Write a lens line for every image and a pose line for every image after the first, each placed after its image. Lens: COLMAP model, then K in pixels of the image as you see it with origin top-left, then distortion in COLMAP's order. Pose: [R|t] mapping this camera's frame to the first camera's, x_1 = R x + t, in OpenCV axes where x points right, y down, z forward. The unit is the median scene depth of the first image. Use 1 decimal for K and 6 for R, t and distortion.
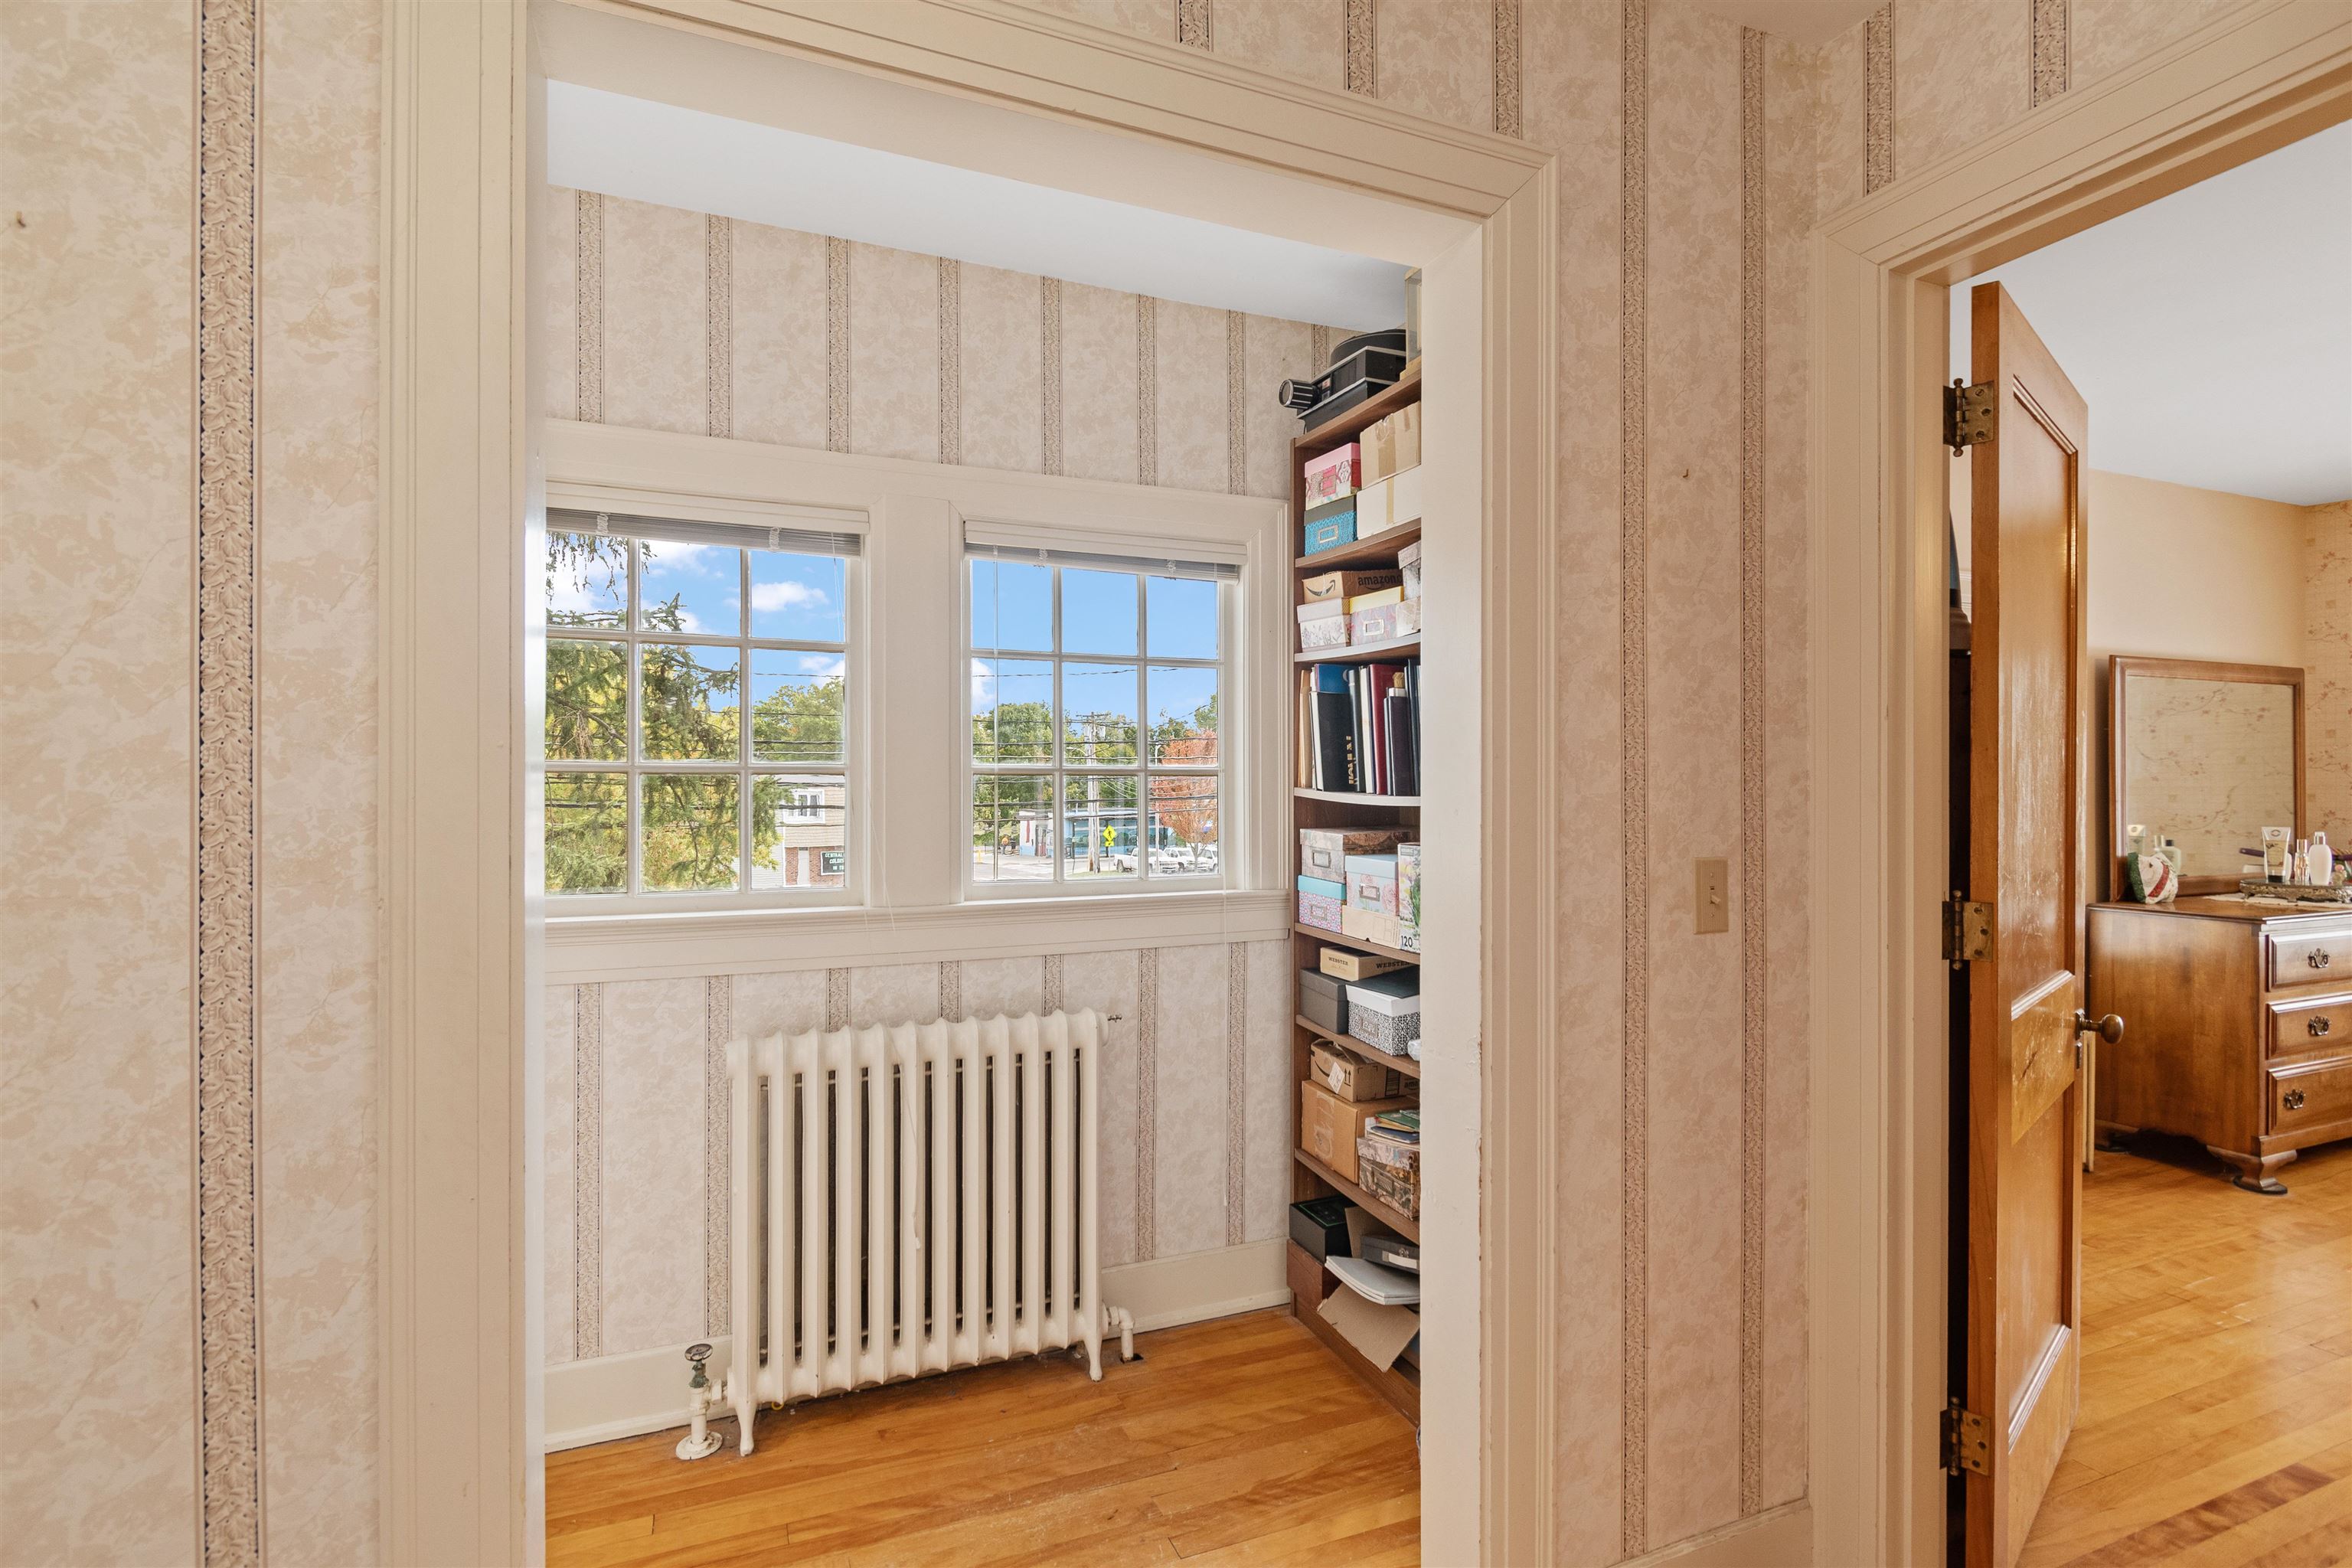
lens RADIAL K [[1142.4, 0, 1186.9], [0, 1142.4, 793.5], [0, 0, 1]] dist [-0.000610, -0.001220]
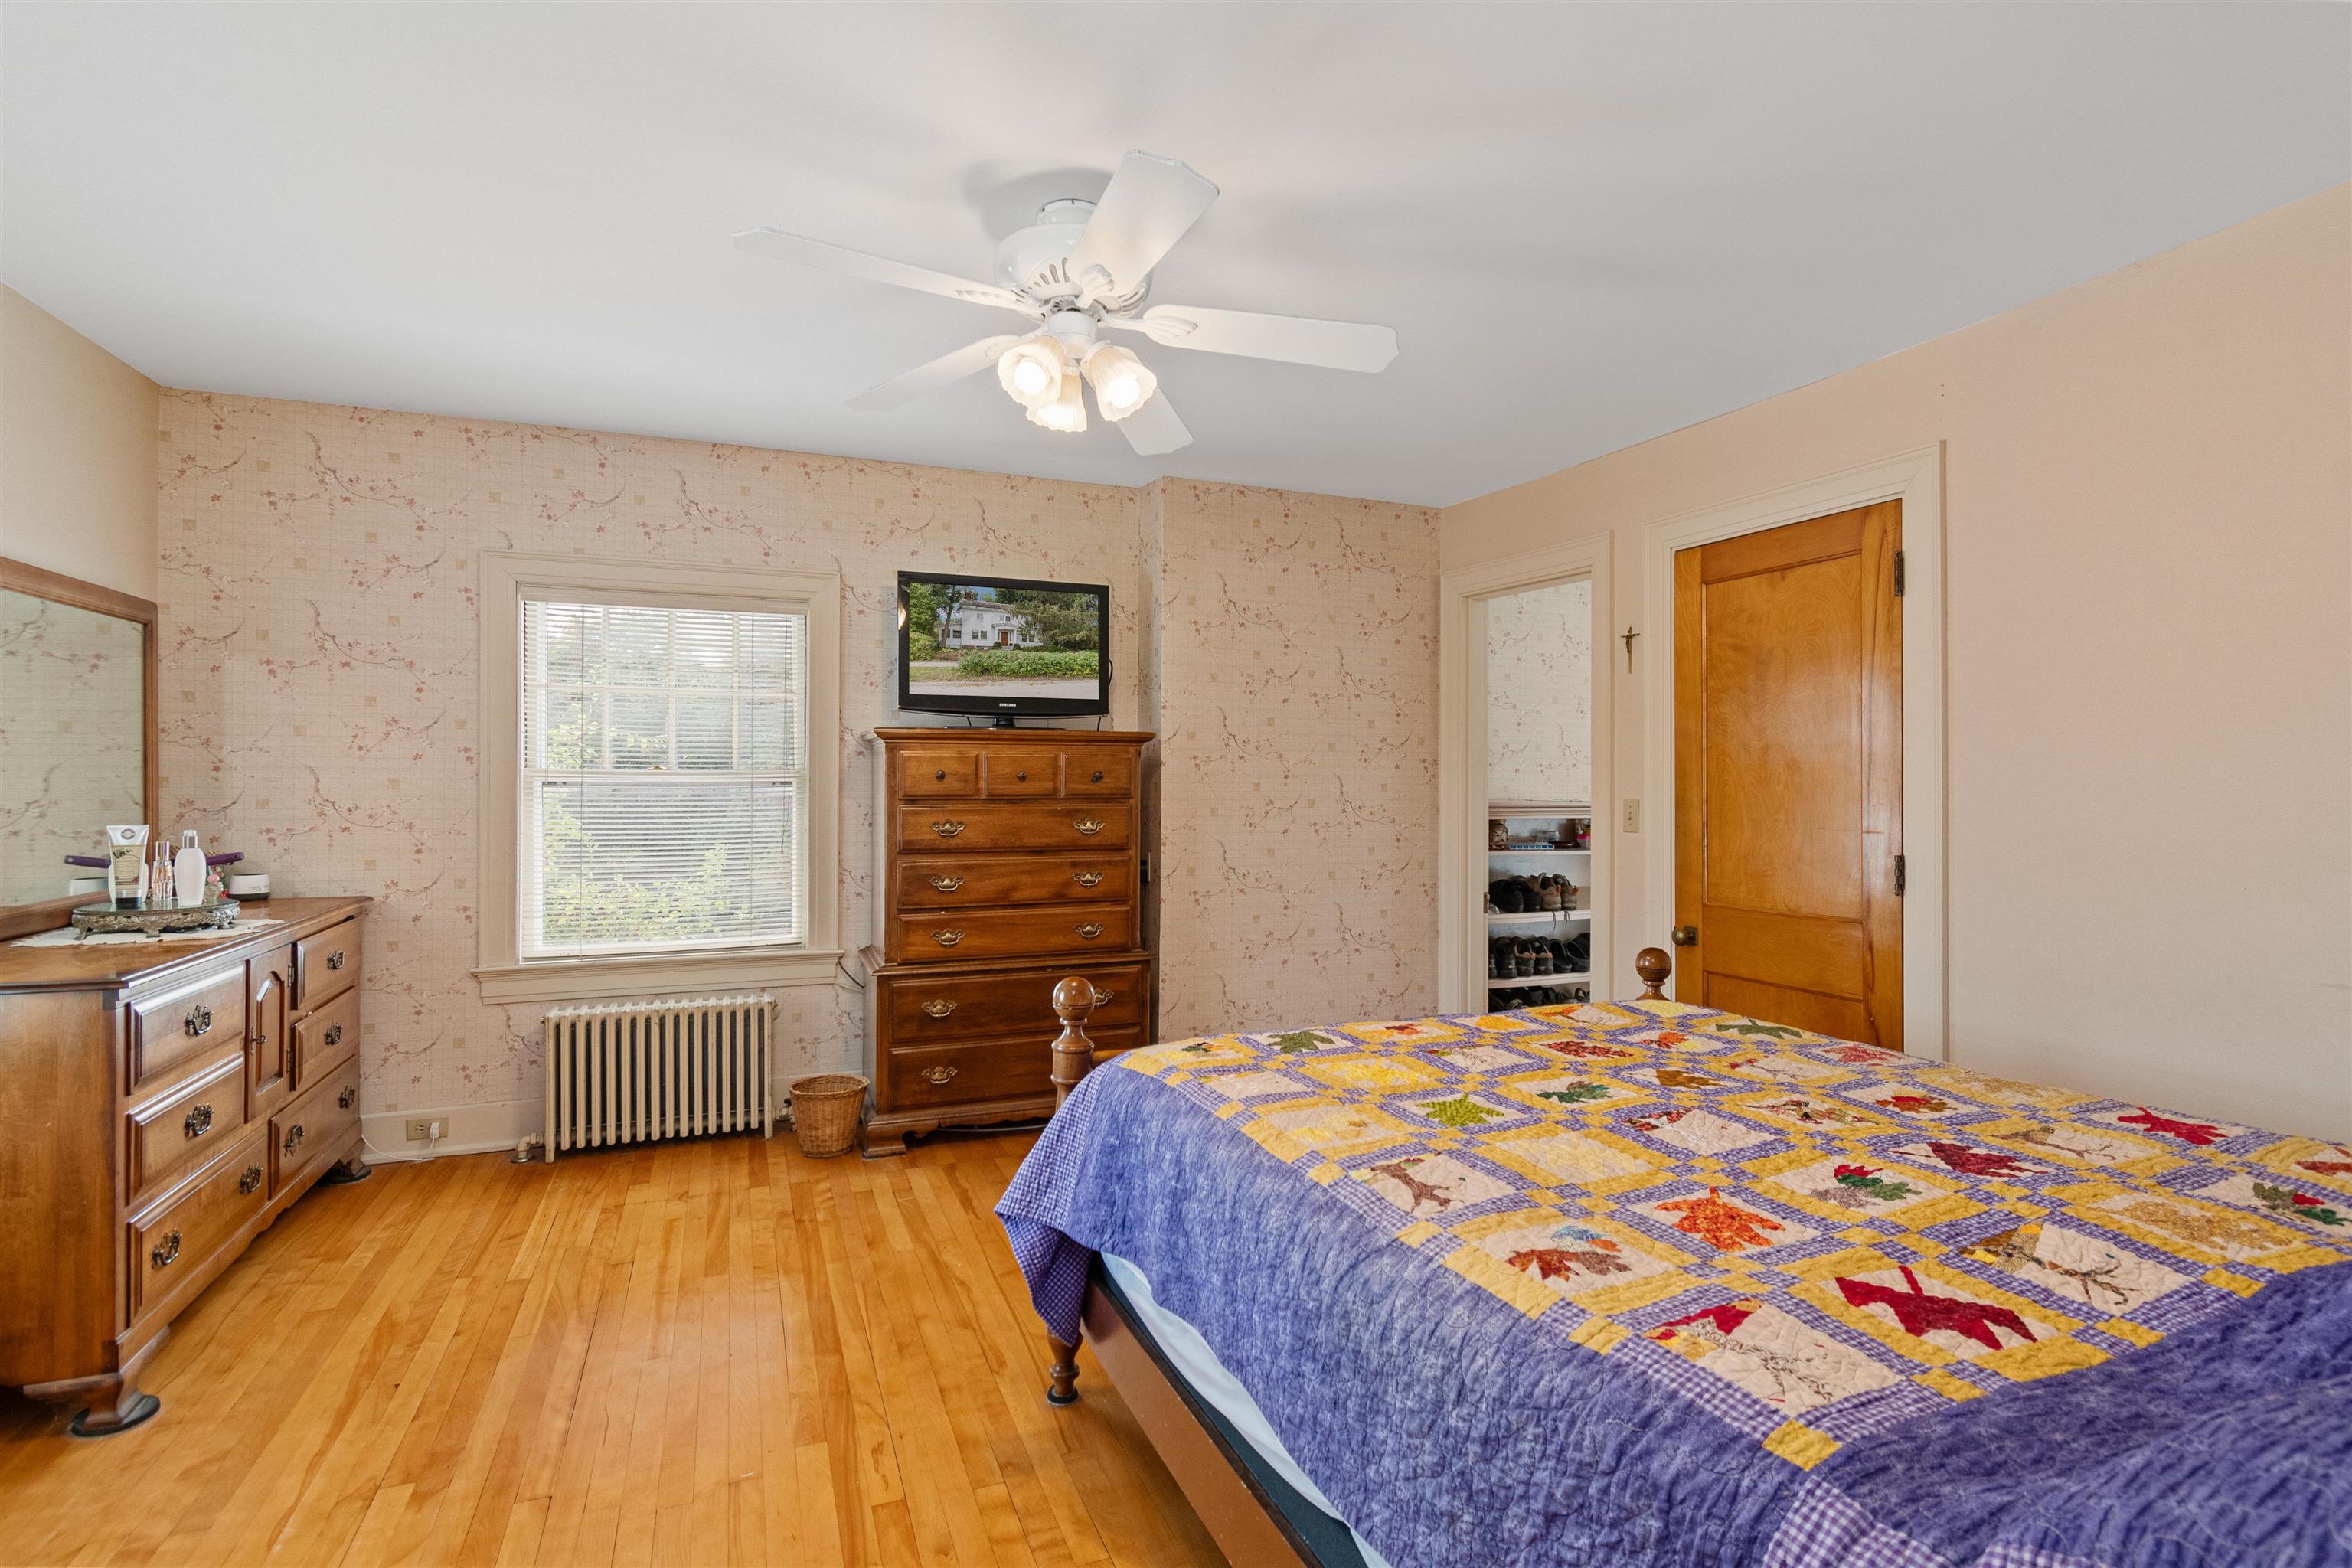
lens RADIAL K [[1142.4, 0, 1186.9], [0, 1142.4, 793.5], [0, 0, 1]] dist [-0.000610, -0.001220]
pose [[0.029911, -0.001803, 0.999551, 0.338463], [-0.007065, 0.999973, 0.002015, 0.005884], [-0.999528, -0.007122, 0.029897, 0.398676]]
